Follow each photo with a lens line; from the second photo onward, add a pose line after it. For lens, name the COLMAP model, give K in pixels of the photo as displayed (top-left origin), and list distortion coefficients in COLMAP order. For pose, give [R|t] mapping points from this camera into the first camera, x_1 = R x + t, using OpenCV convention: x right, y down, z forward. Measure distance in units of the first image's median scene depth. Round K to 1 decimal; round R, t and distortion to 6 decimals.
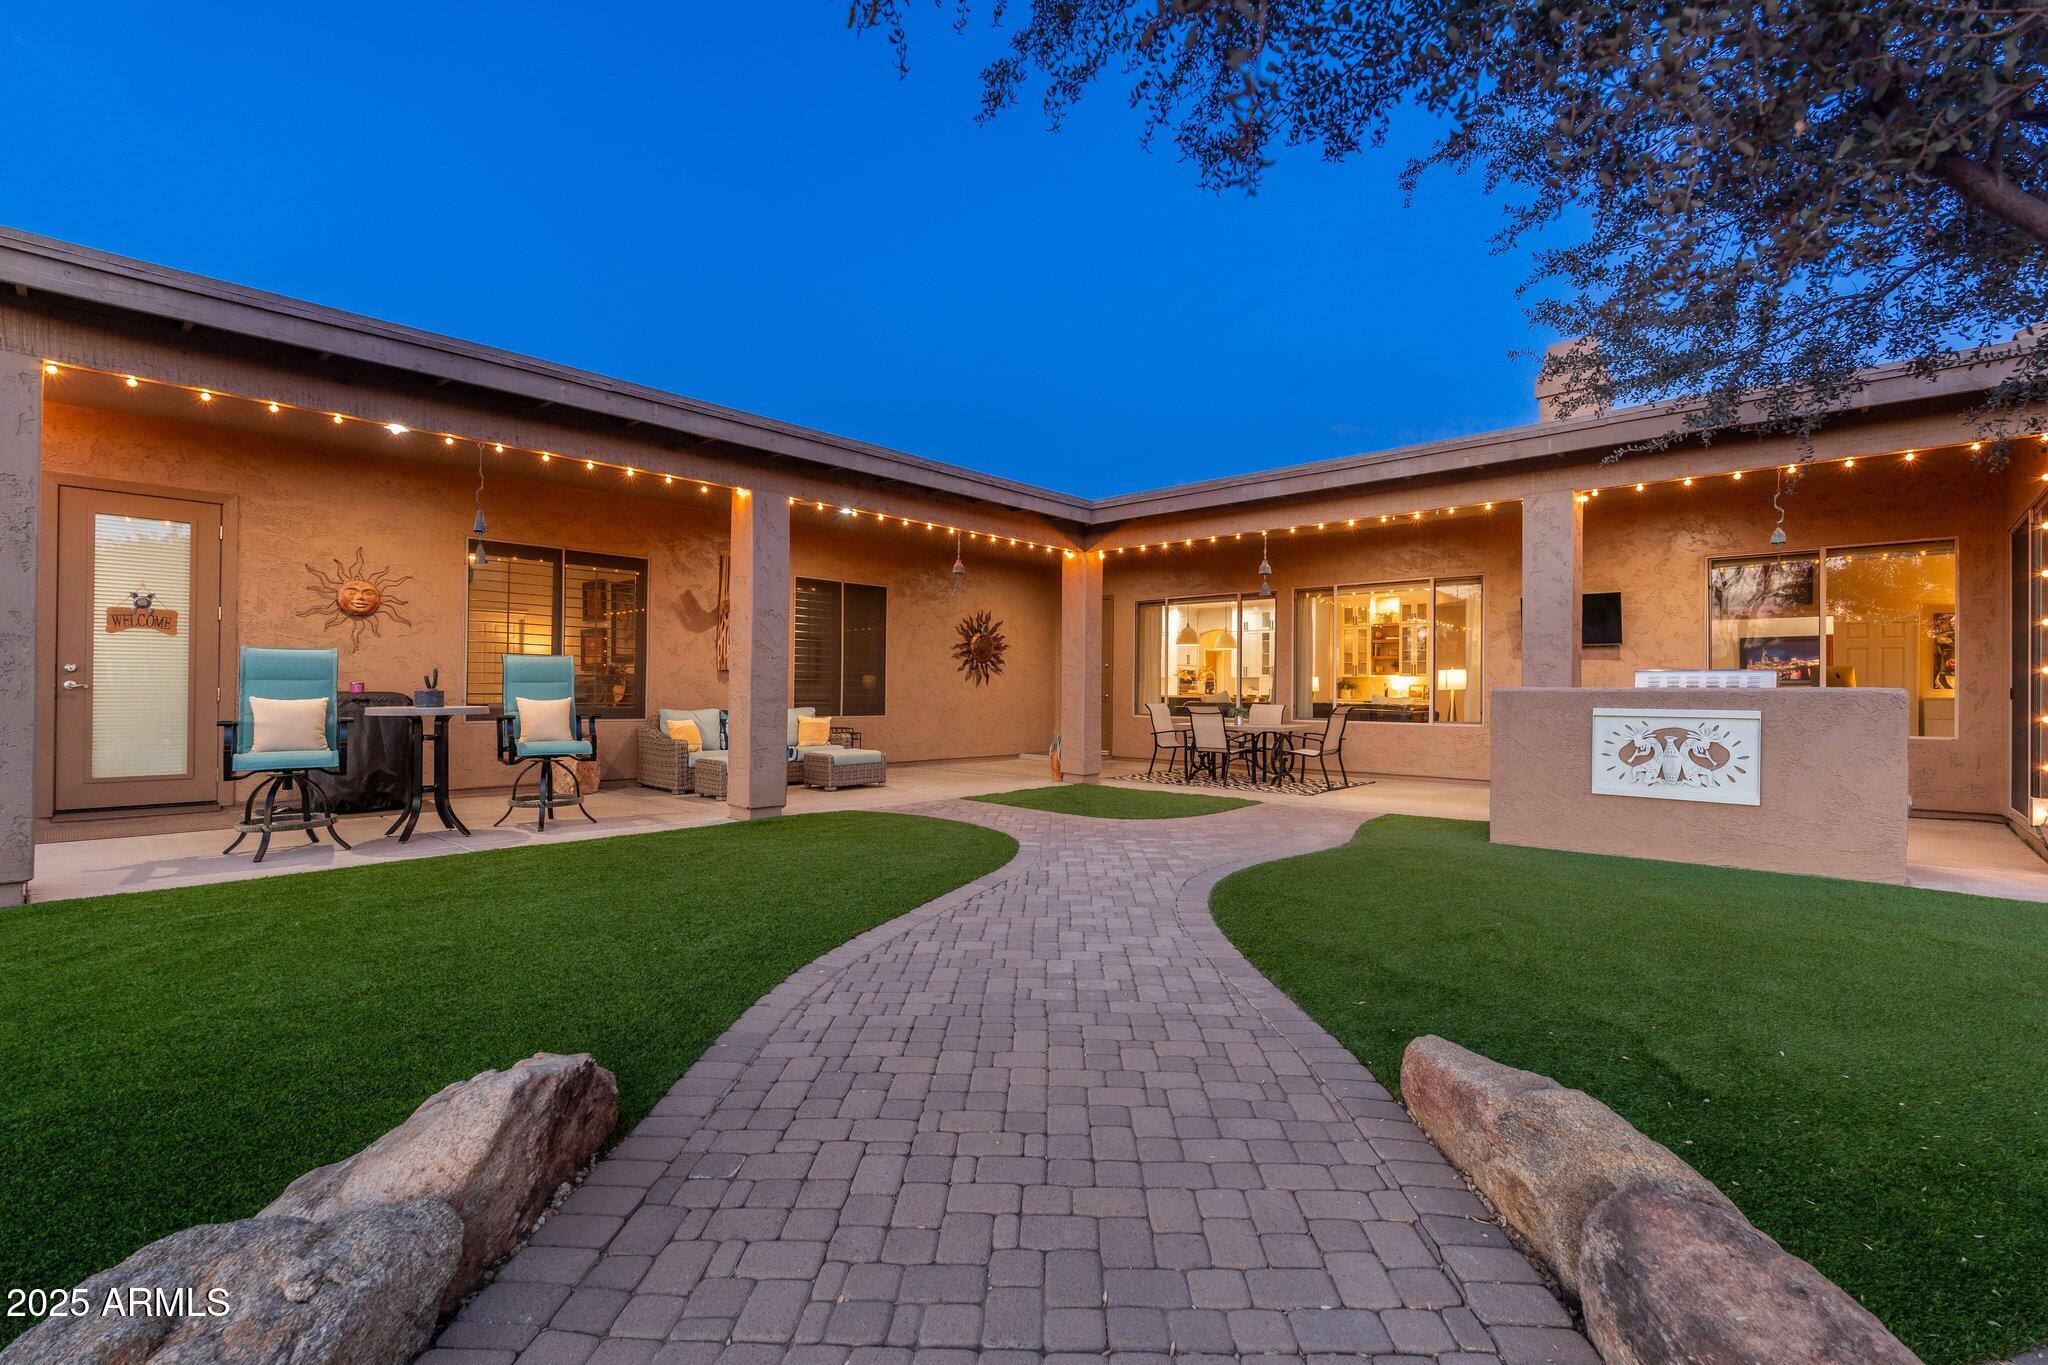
lens RADIAL K [[934.3, 0, 1034.0], [0, 934.3, 681.4], [0, 0, 1]] dist [0.000093, 0.000229]
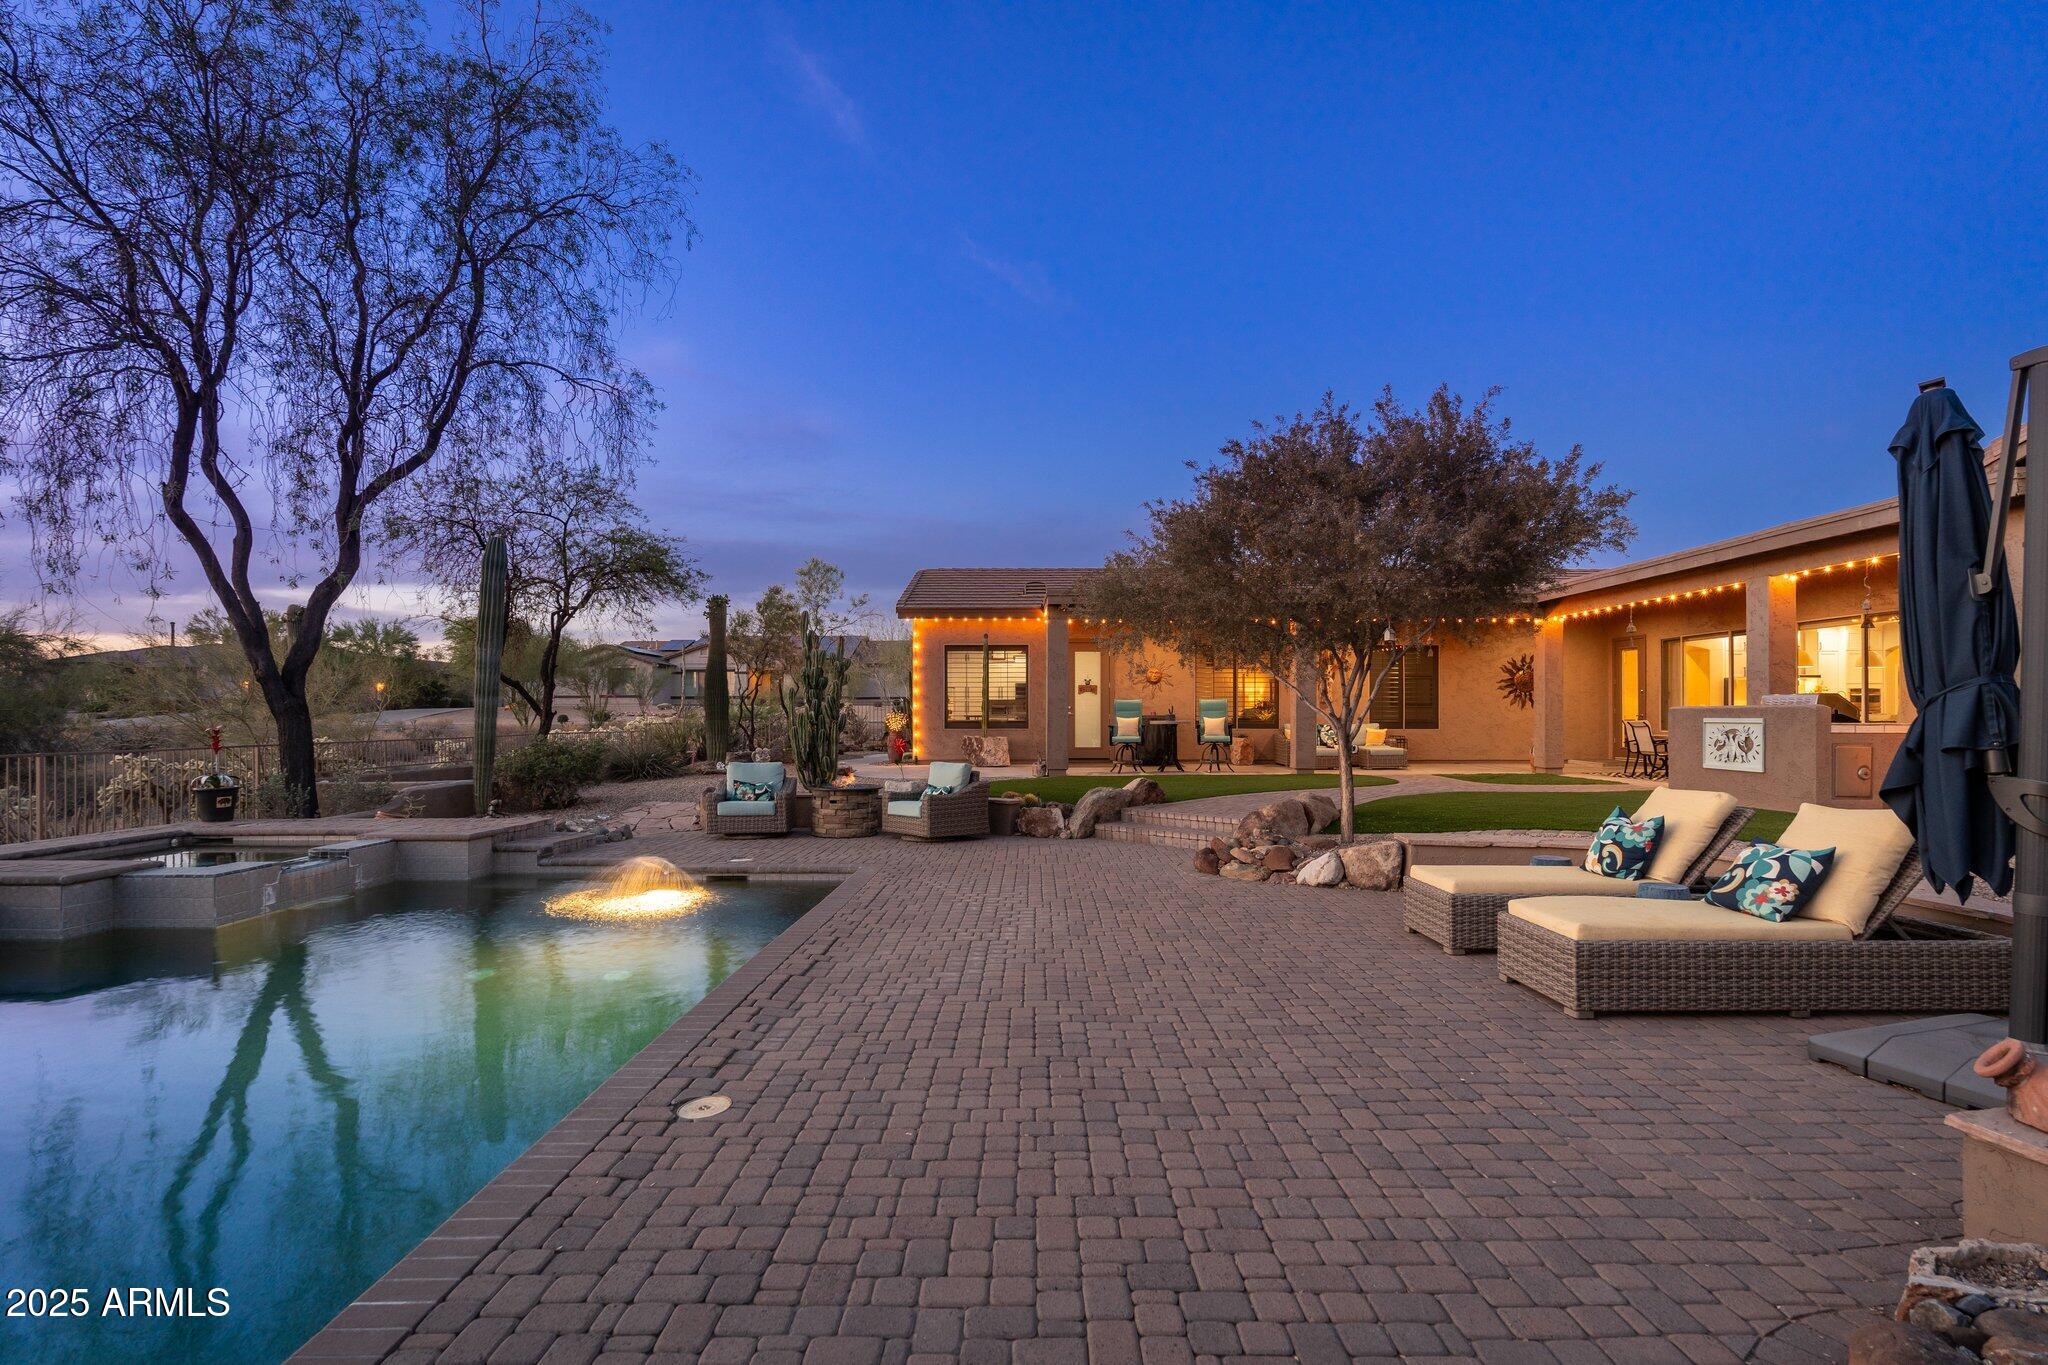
lens RADIAL K [[1008.0, 0, 1028.0], [0, 1008.0, 695.1], [0, 0, 1]] dist [-0.000654, -0.000075]
pose [[0.687820, -0.023455, -0.725503, 1.006363], [0.015539, 0.999725, -0.017589, -0.000673], [0.725715, 0.000825, 0.687995, -1.093727]]
